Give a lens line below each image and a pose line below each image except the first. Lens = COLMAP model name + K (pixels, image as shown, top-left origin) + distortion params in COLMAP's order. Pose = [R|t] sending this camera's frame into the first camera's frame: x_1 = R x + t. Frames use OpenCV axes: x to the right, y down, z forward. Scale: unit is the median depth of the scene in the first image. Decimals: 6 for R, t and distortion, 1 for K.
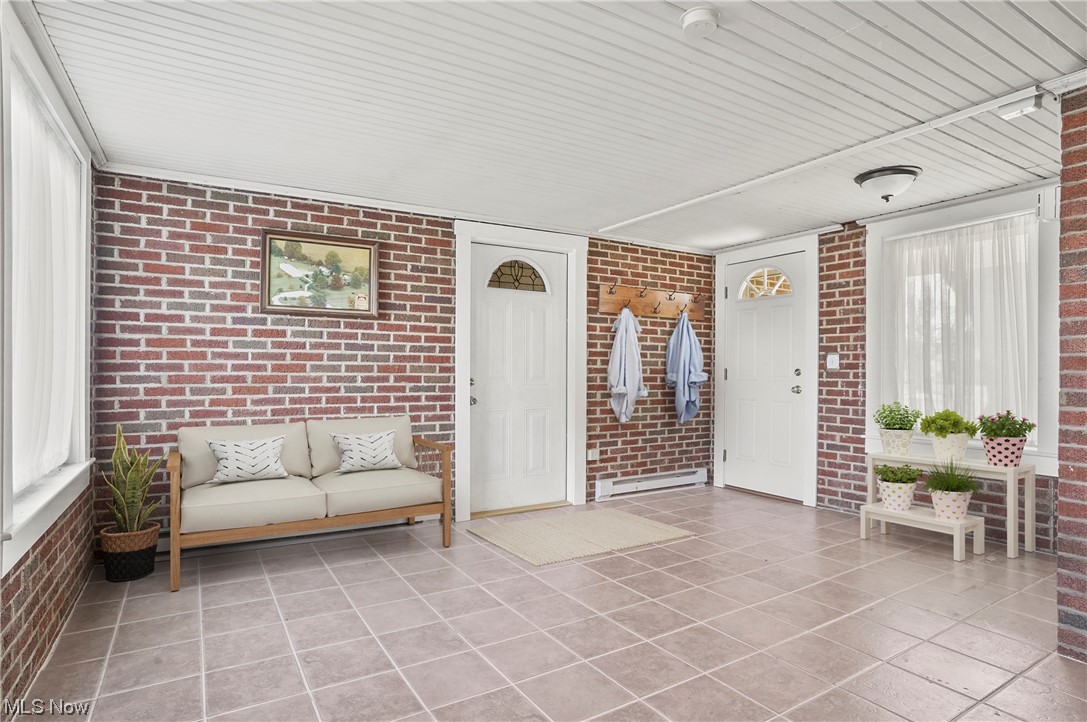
lens RADIAL K [[585.4, 0, 539.9], [0, 585.4, 365.0], [0, 0, 1]] dist [-0.052273, 0.006110]
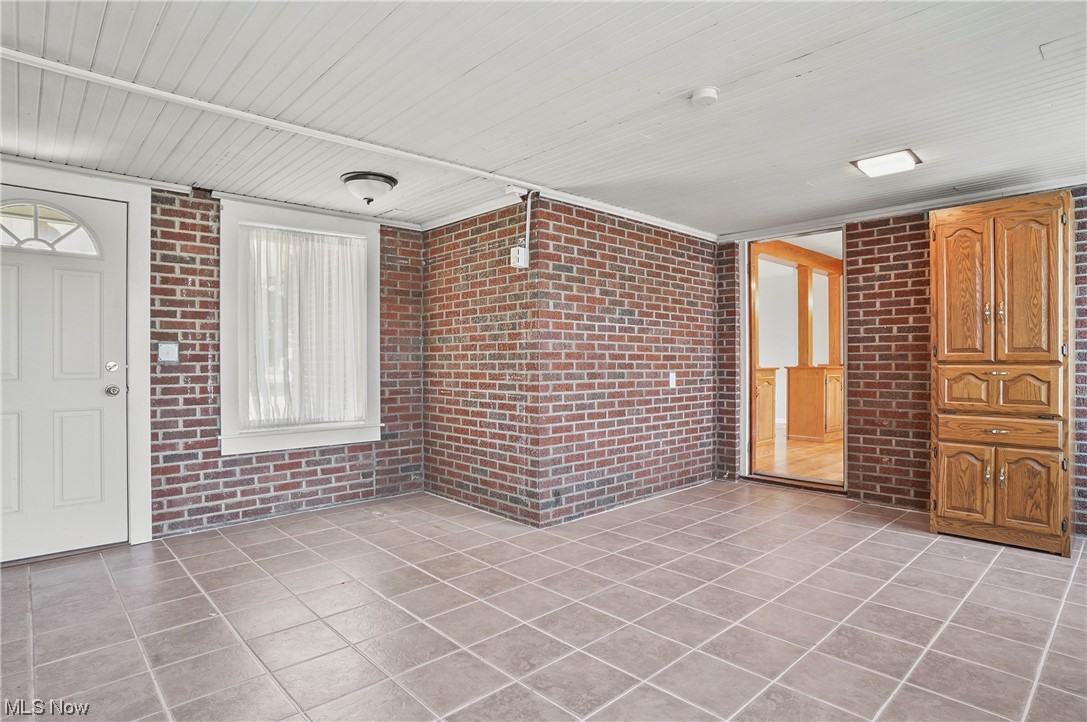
lens RADIAL K [[585.4, 0, 538.9], [0, 585.4, 357.5], [0, 0, 1]] dist [-0.052273, 0.006110]
pose [[-0.200939, 0.003833, 0.979596, -0.388272], [-0.000272, 0.999992, -0.003968, 0.004418], [-0.979604, -0.001064, -0.200936, 0.674953]]
